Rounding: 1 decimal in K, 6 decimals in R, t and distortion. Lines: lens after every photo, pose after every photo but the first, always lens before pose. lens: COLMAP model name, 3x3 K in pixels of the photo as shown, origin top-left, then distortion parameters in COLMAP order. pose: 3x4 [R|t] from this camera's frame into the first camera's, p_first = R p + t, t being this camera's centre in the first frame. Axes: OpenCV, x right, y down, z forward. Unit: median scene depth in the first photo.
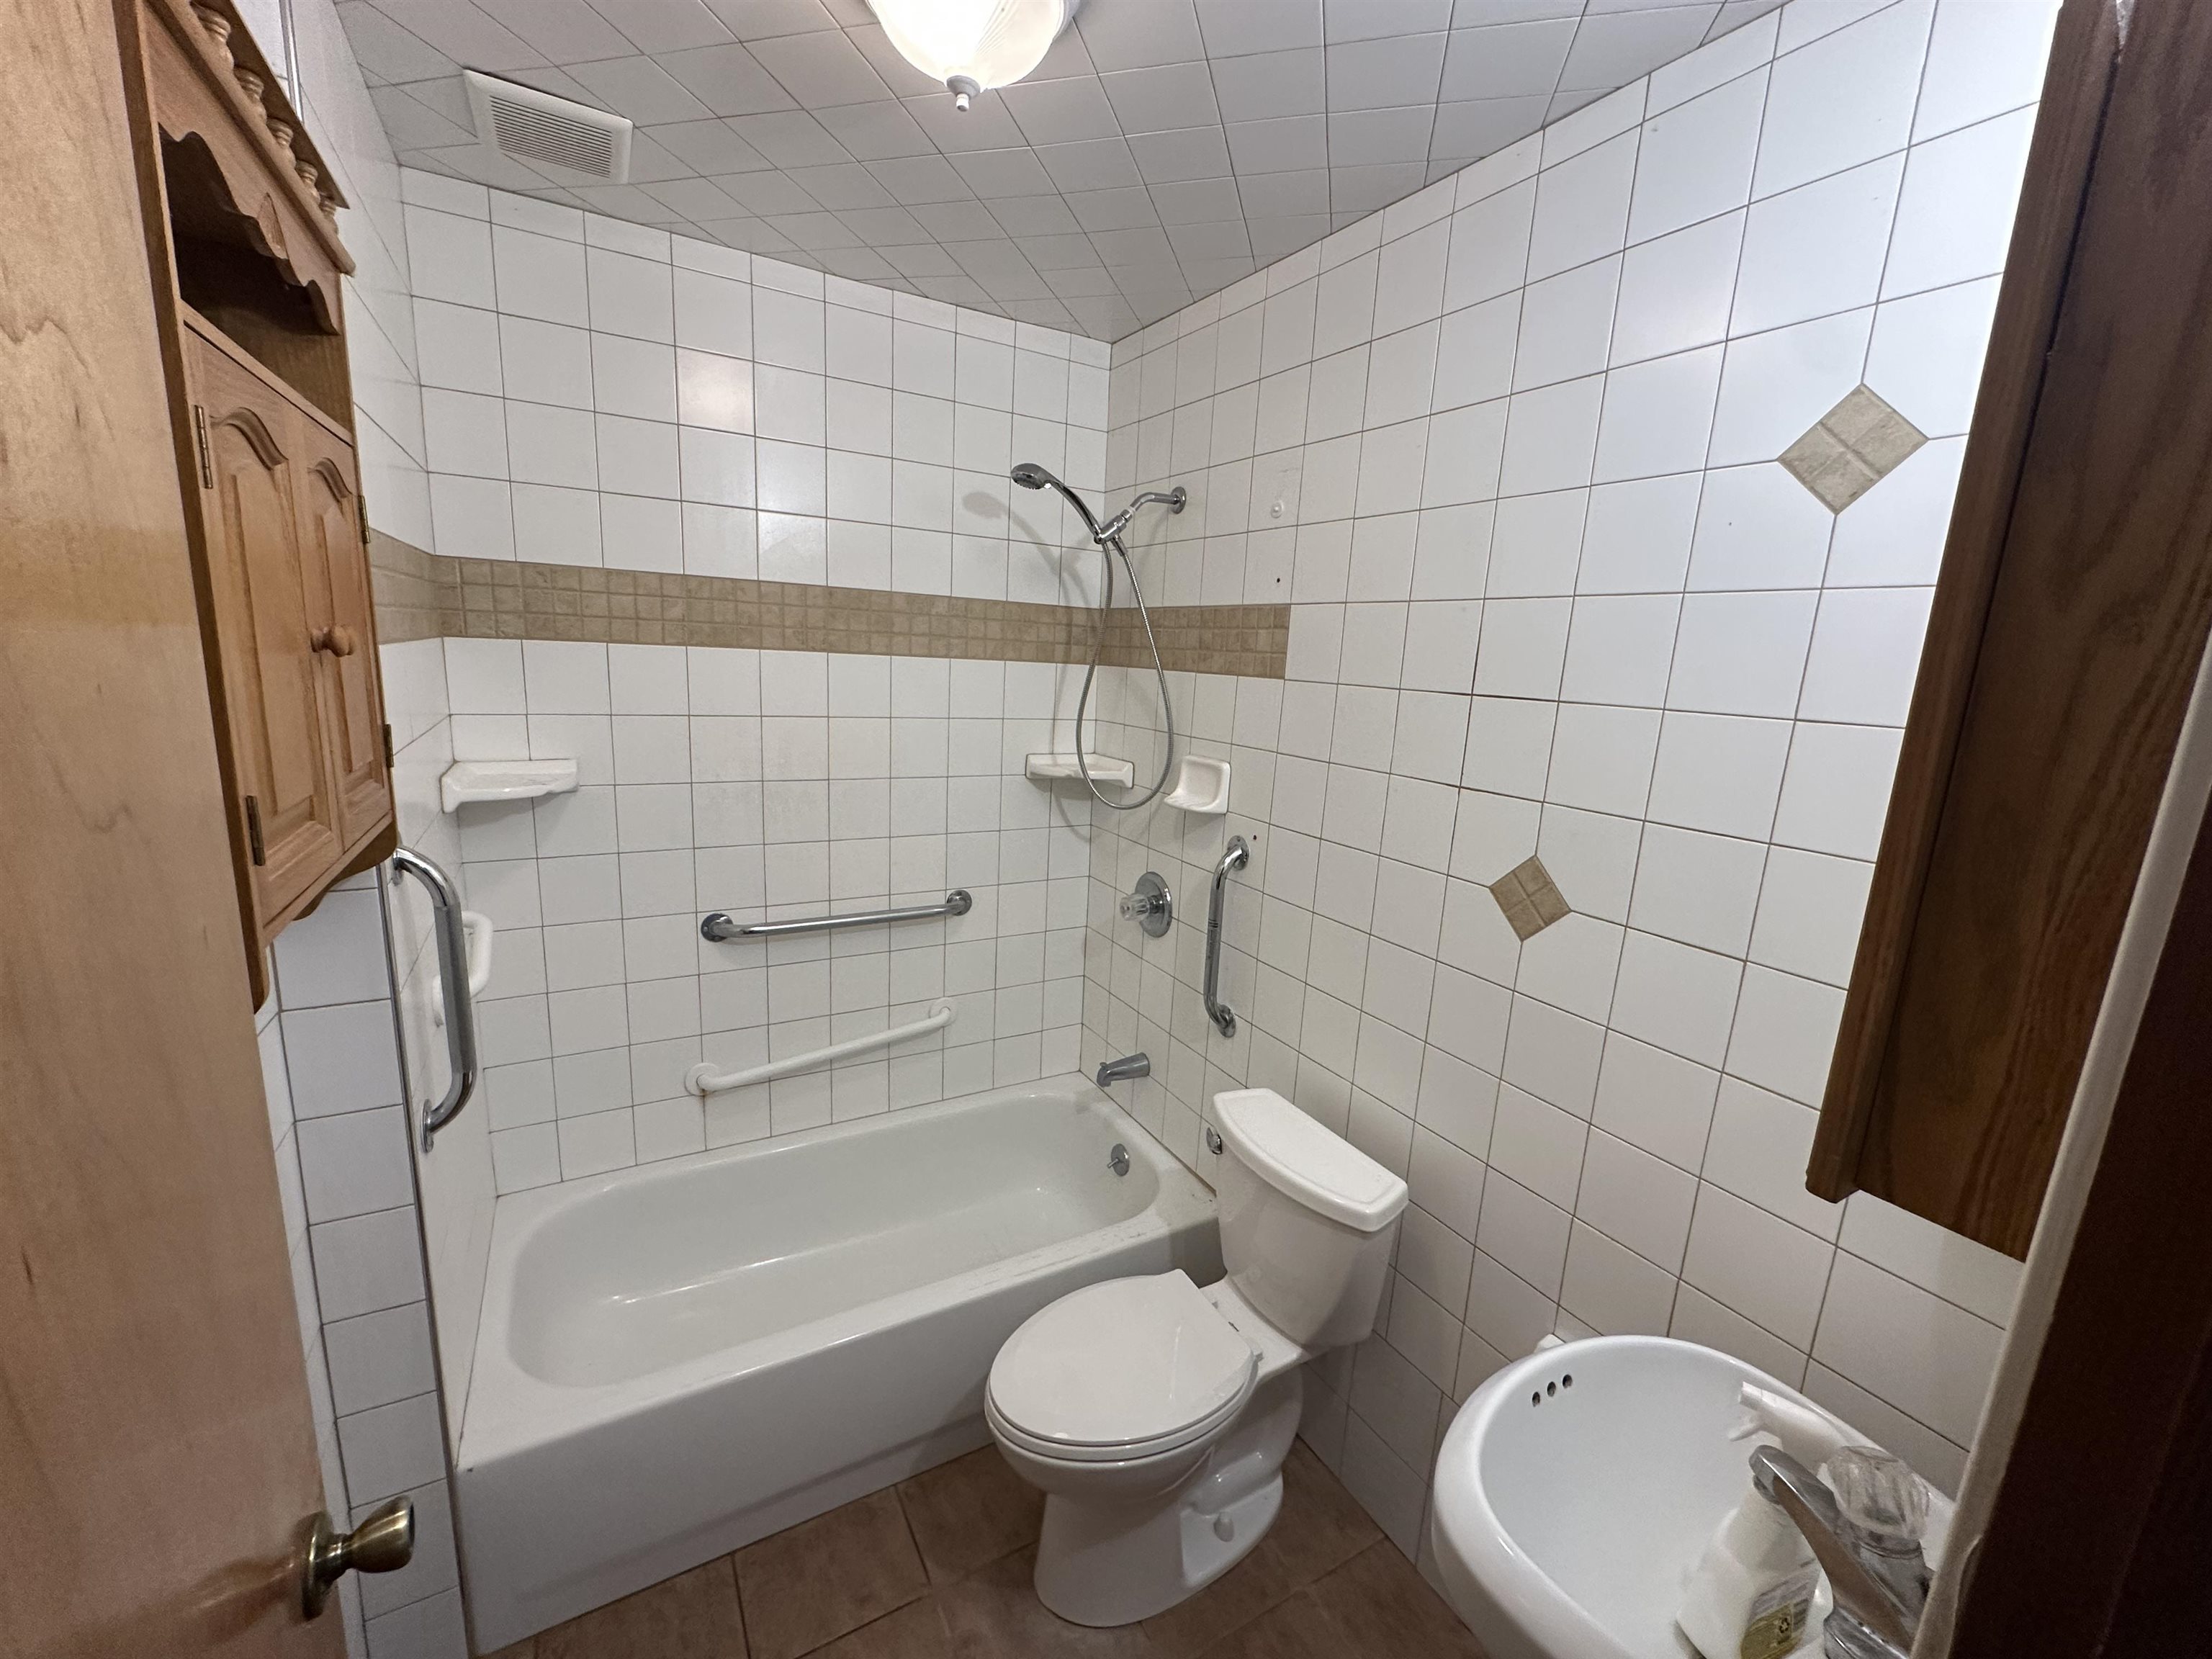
lens RADIAL K [[888.7, 0, 1106.0], [0, 888.7, 829.5], [0, 0, 1]] dist [-0.003302, -0.000462]
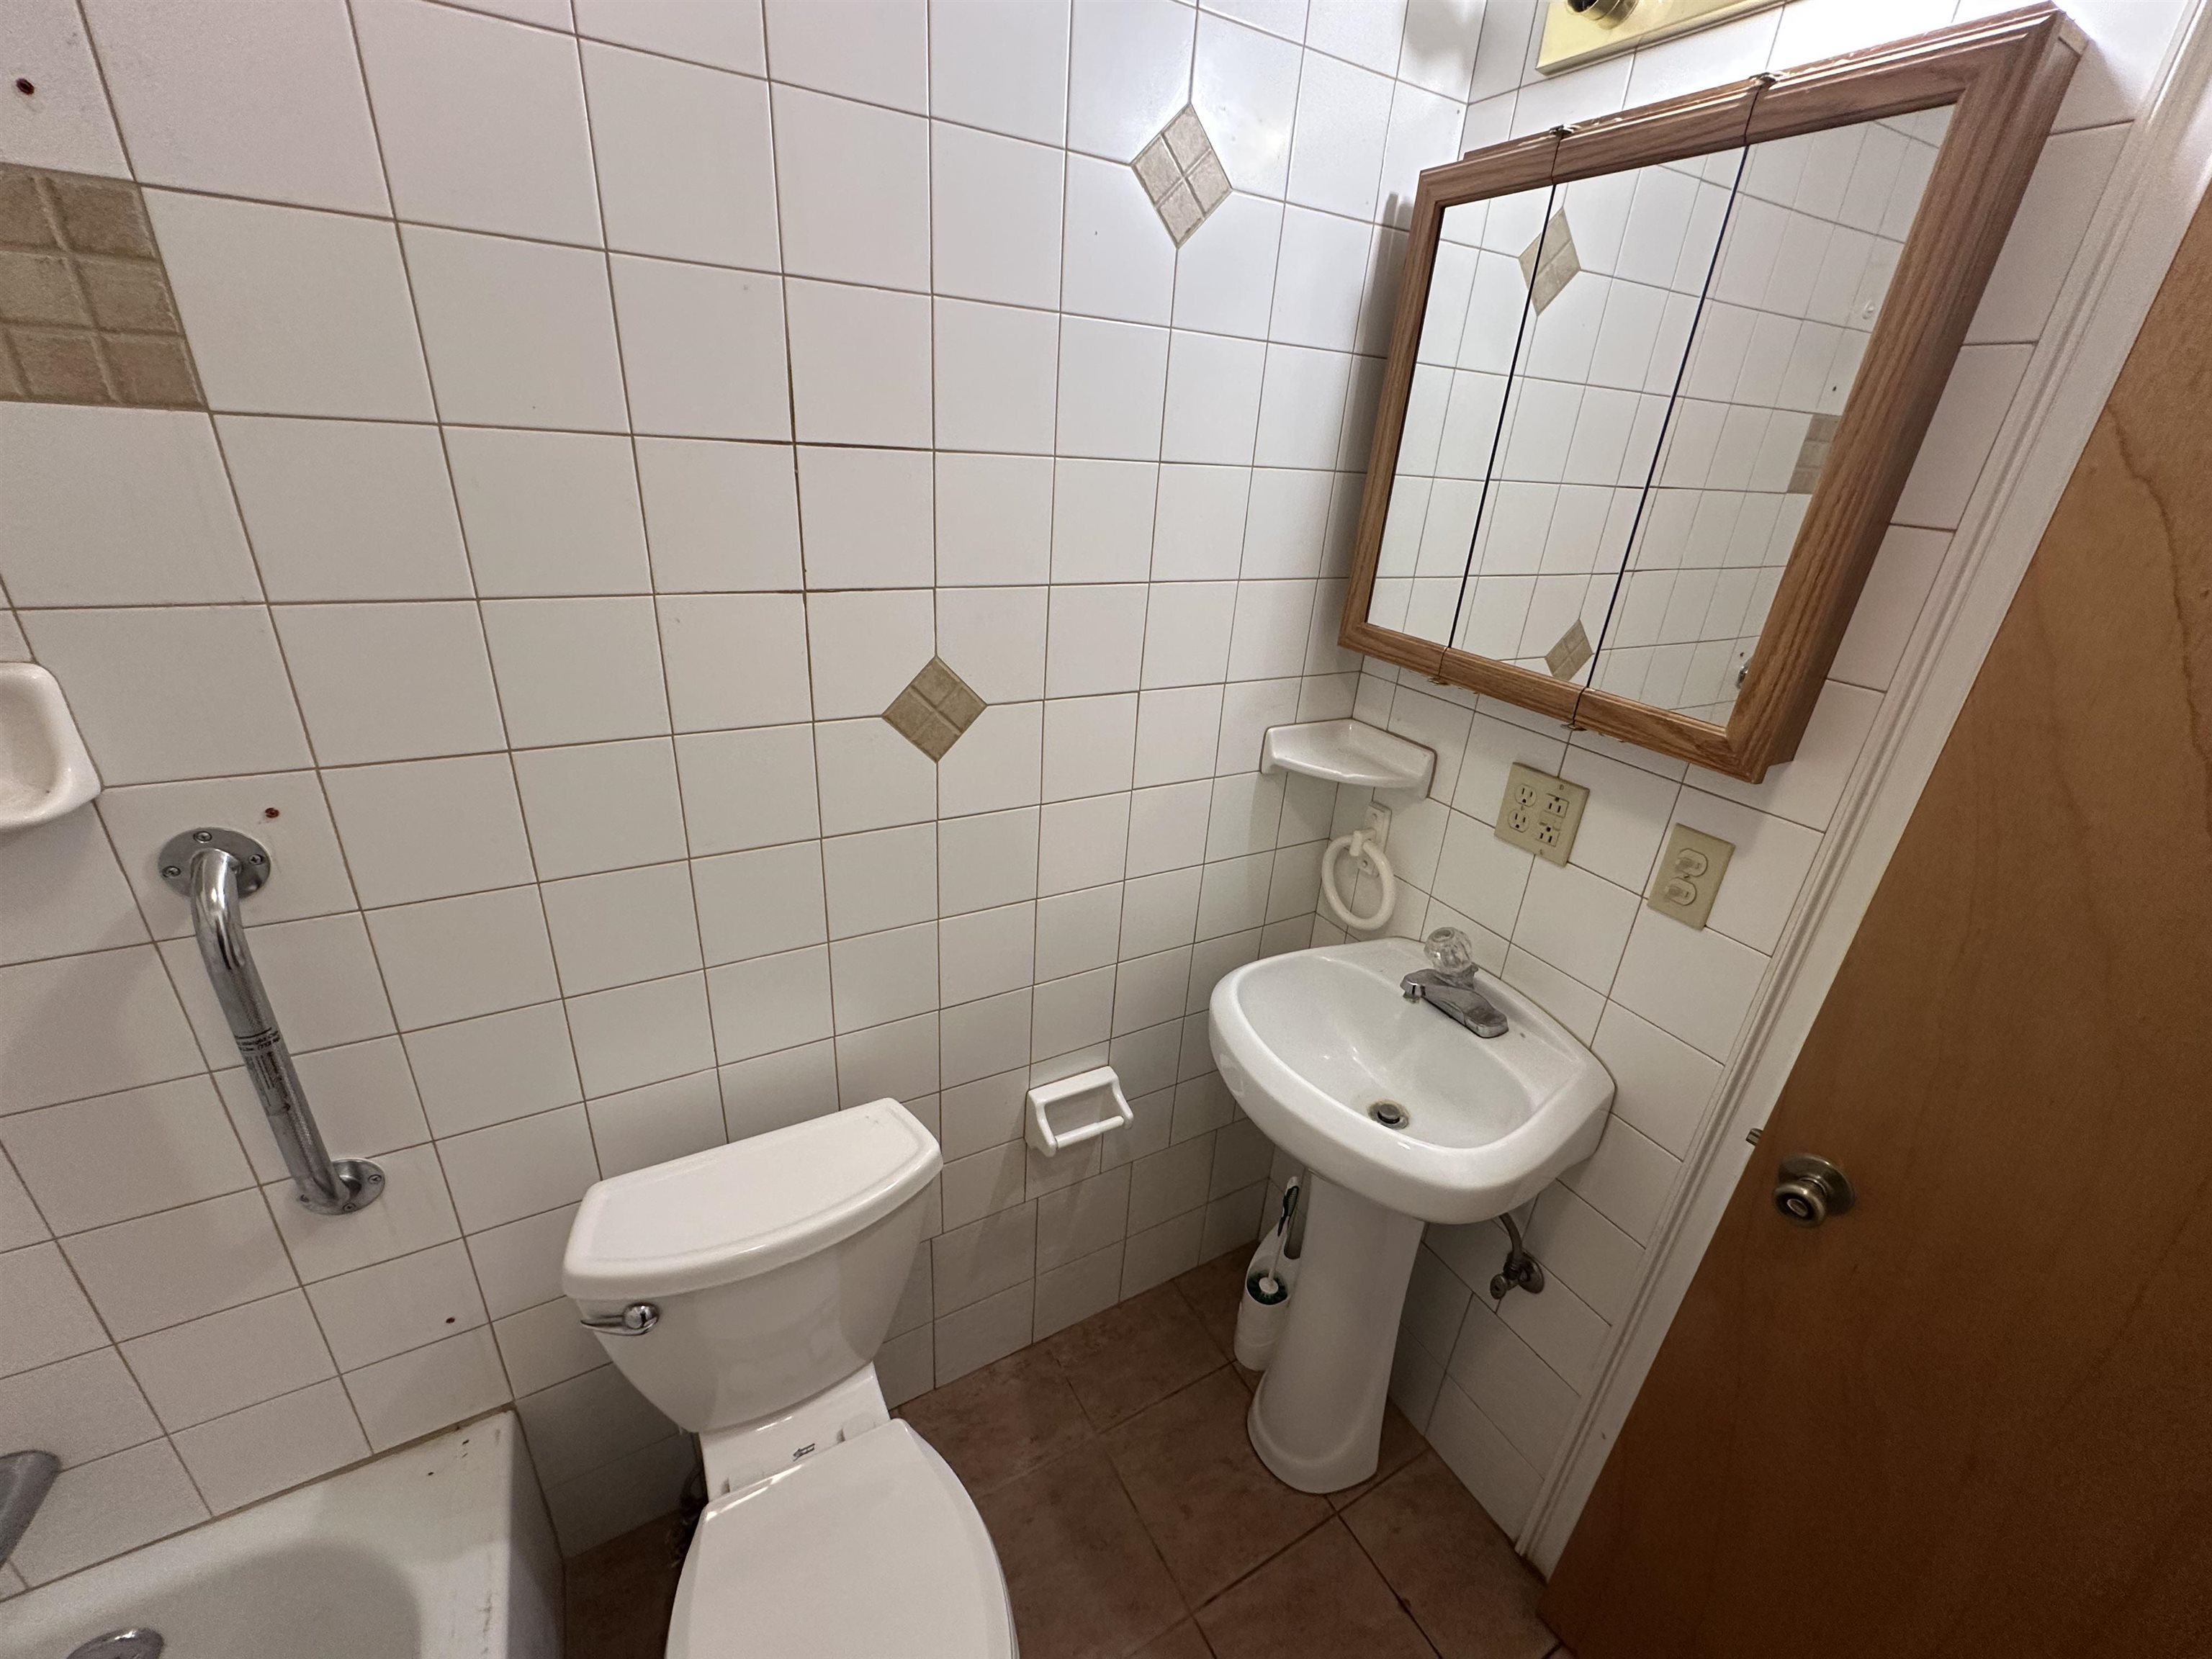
lens RADIAL K [[888.7, 0, 1106.0], [0, 888.7, 829.5], [0, 0, 1]] dist [-0.003302, -0.000462]
pose [[0.005011, -0.455946, 0.889994, -0.228386], [0.130690, 0.882670, 0.451458, -0.132680], [-0.991411, 0.114051, 0.064010, 0.616617]]
